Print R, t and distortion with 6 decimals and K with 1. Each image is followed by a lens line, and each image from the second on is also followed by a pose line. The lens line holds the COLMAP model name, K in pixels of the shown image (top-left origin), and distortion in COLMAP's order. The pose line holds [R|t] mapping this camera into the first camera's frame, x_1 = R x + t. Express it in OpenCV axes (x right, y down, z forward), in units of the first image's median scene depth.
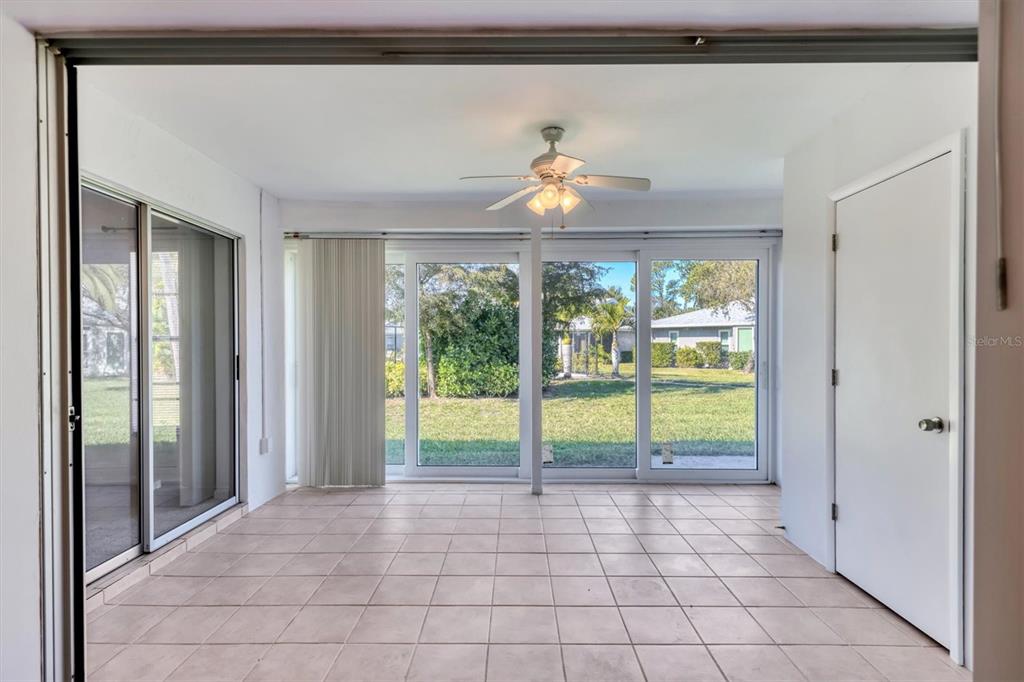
lens RADIAL K [[511.8, 0, 521.8], [0, 511.8, 350.3], [0, 0, 1]] dist [0.015720, -0.000076]
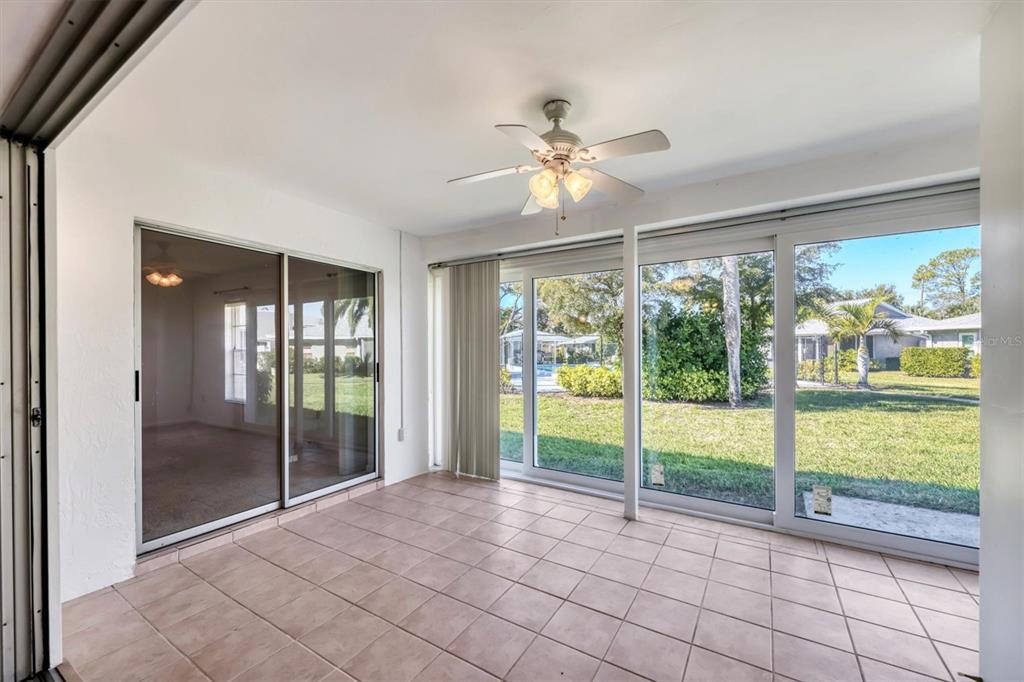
lens RADIAL K [[420.1, 0, 500.2], [0, 420.1, 351.7], [0, 0, 1]] dist [0.013484, -0.007213]
pose [[0.841633, -0.000197, -0.540050, 0.224482], [-0.003498, 0.999977, -0.005816, -0.010594], [0.540039, 0.006784, 0.841613, 0.228235]]
